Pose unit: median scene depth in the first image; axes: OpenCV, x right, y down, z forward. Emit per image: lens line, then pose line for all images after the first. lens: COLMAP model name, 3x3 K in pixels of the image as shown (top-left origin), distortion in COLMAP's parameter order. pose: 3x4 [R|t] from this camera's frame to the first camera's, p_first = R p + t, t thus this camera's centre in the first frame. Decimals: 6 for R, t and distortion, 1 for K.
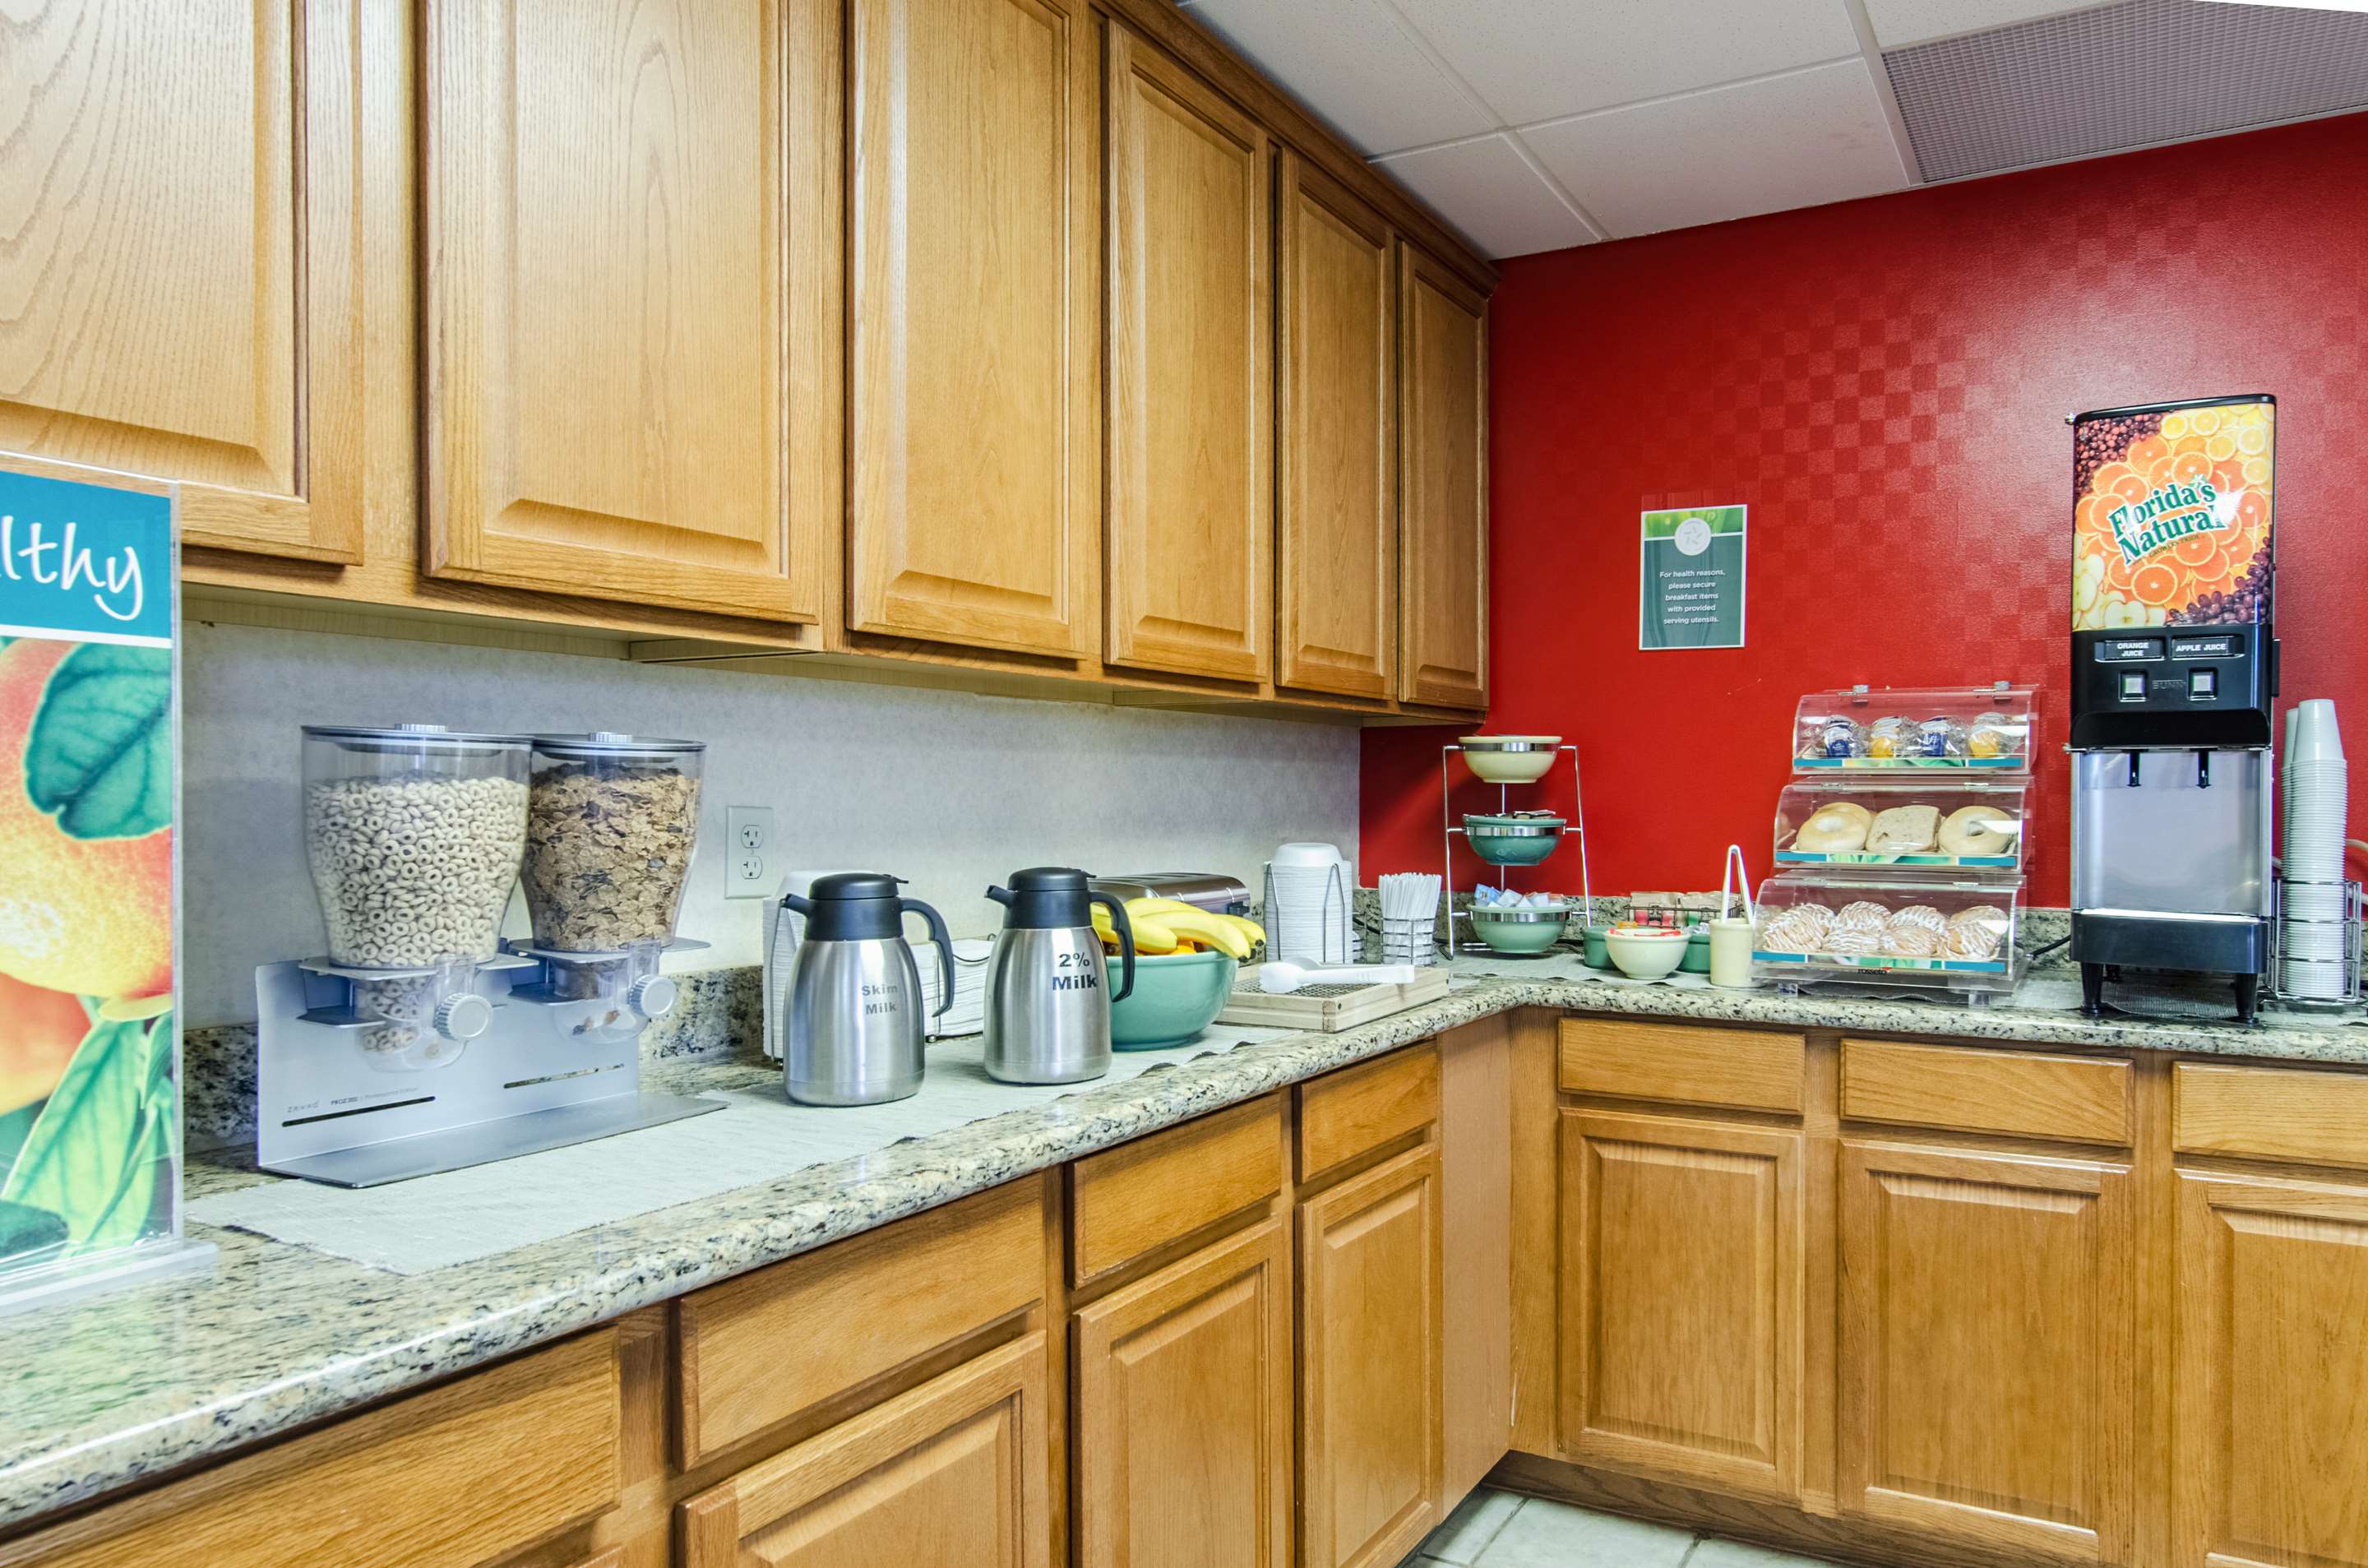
lens RADIAL K [[1560.6, 0, 1347.1], [0, 1560.6, 815.5], [0, 0, 1]] dist [-0.006153, 0.000334]
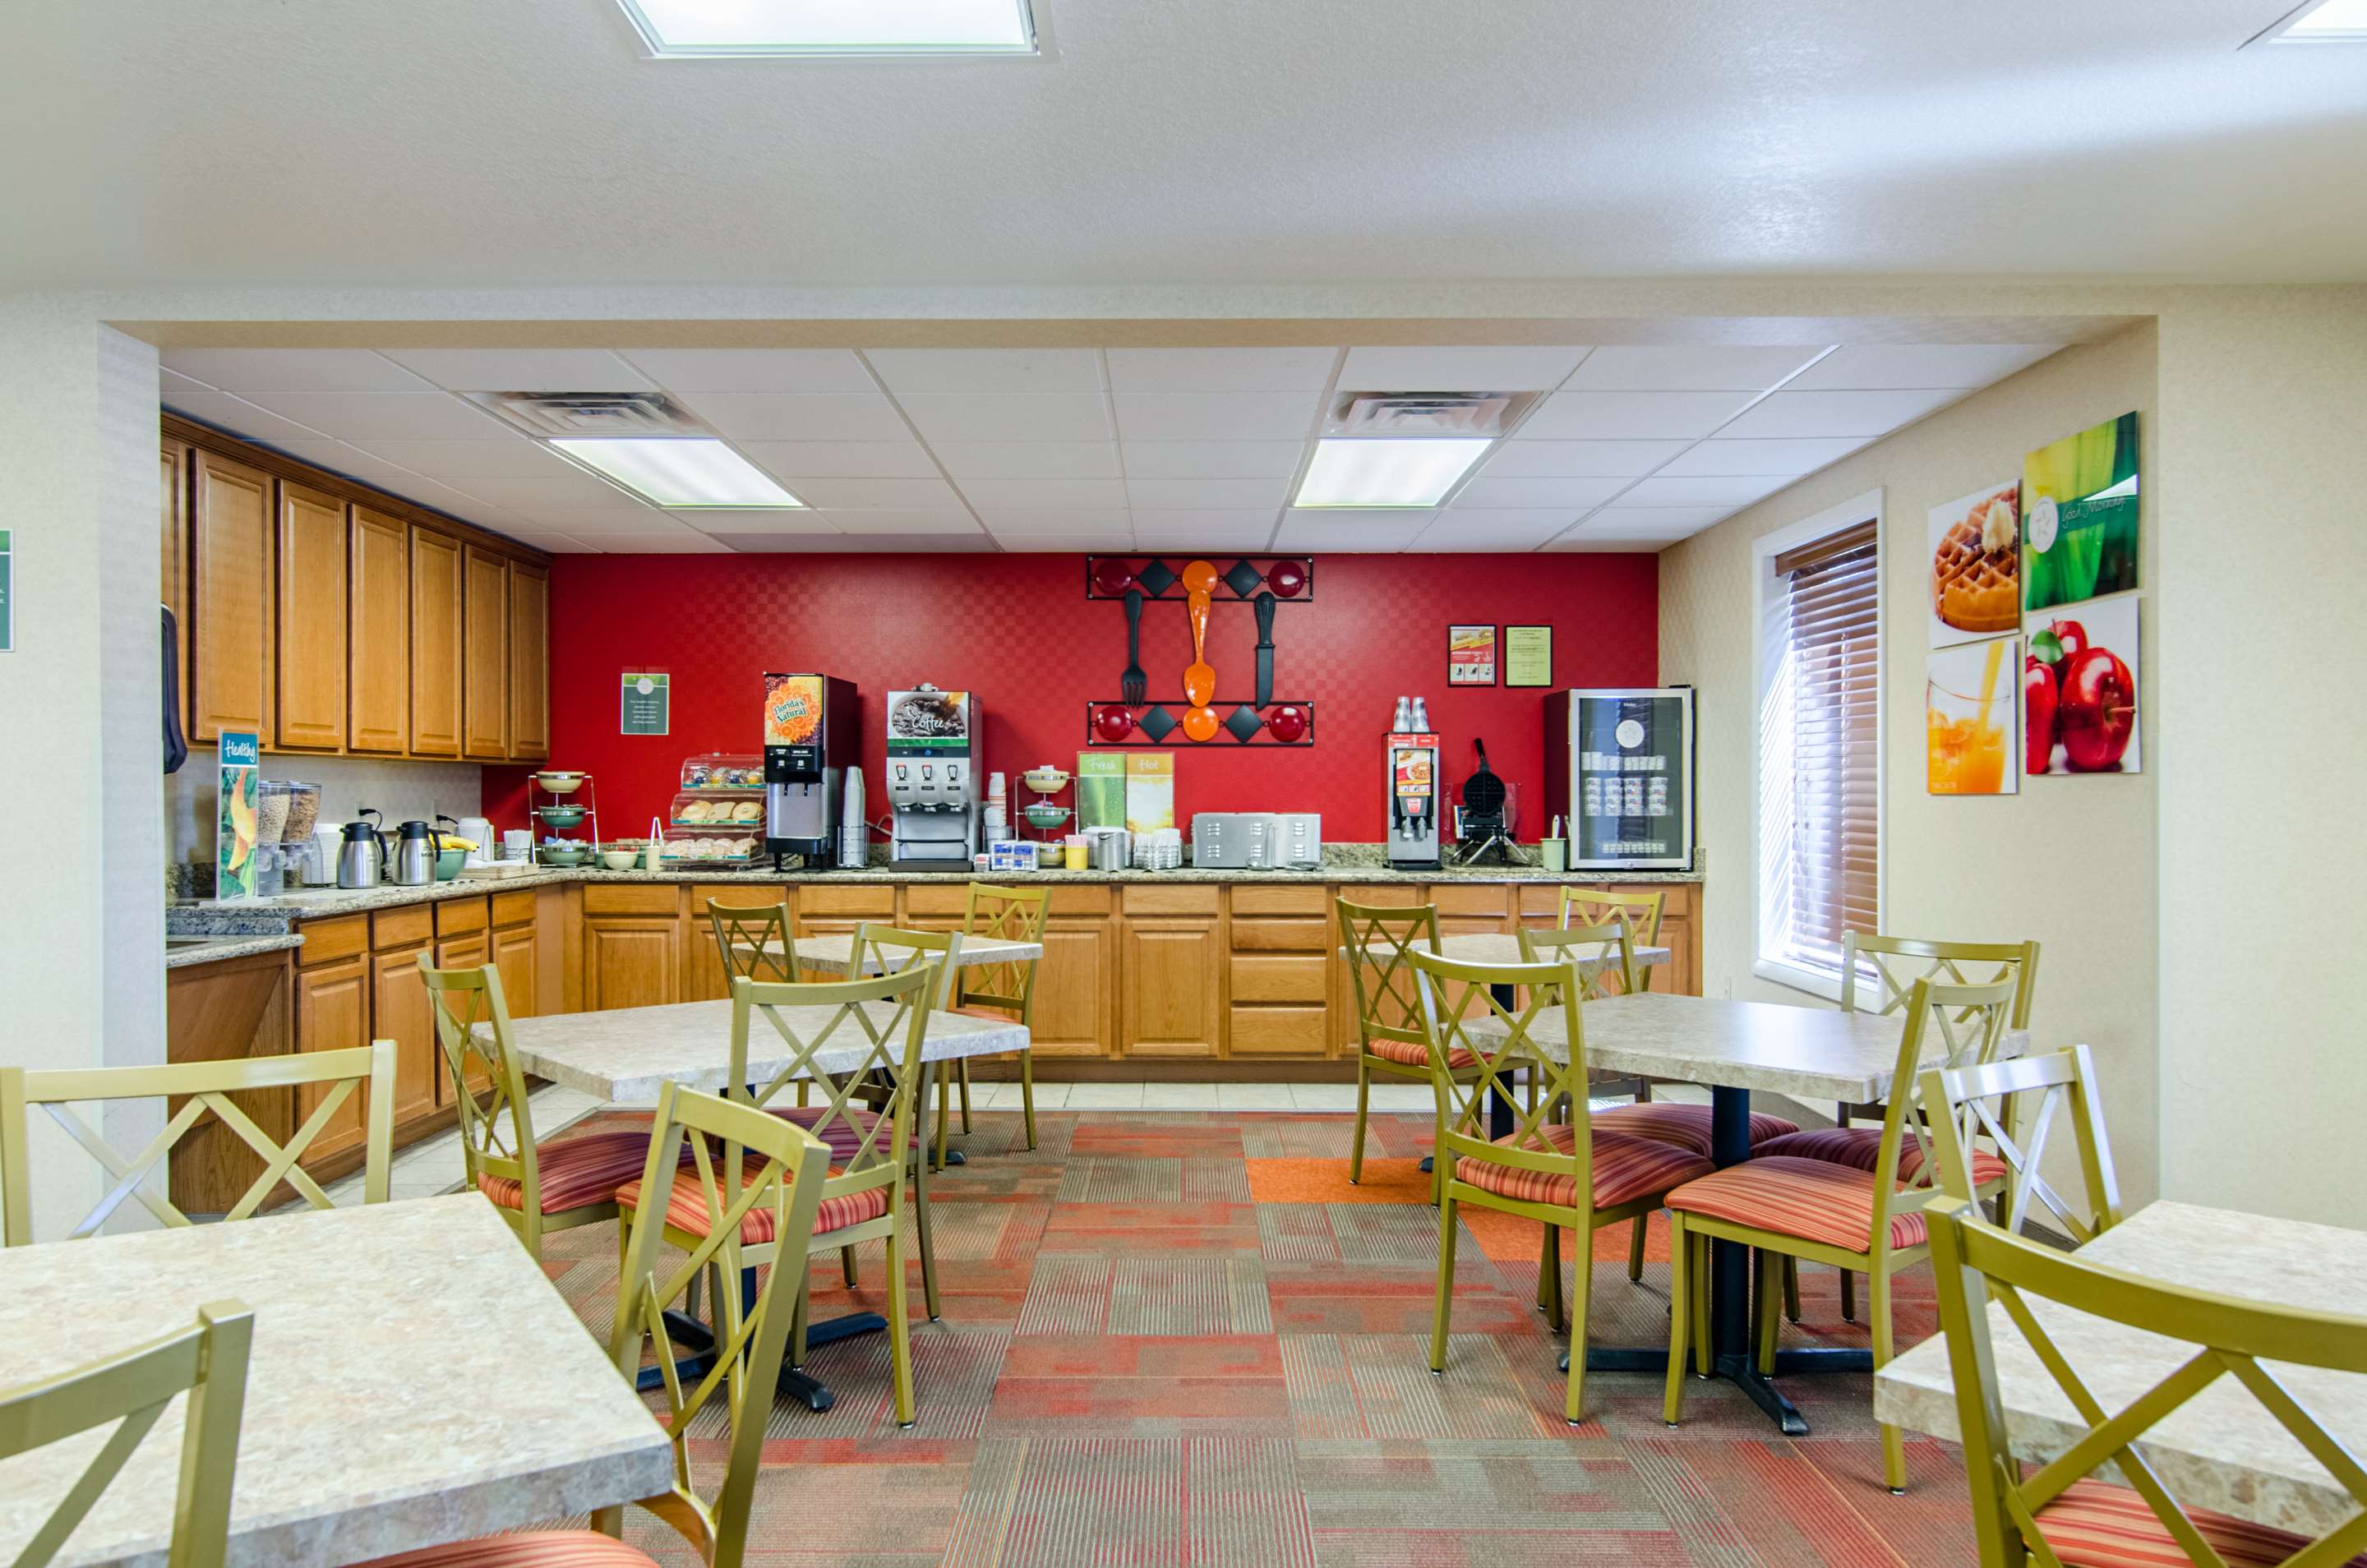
lens RADIAL K [[1661.4, 0, 1189.1], [0, 1661.4, 804.8], [0, 0, 1]] dist [0.066162, -0.000440]
pose [[0.886429, -0.002279, 0.462859, -0.278165], [0.005295, 0.999972, -0.005217, 0.019063], [-0.462834, 0.007076, 0.886417, -2.056867]]
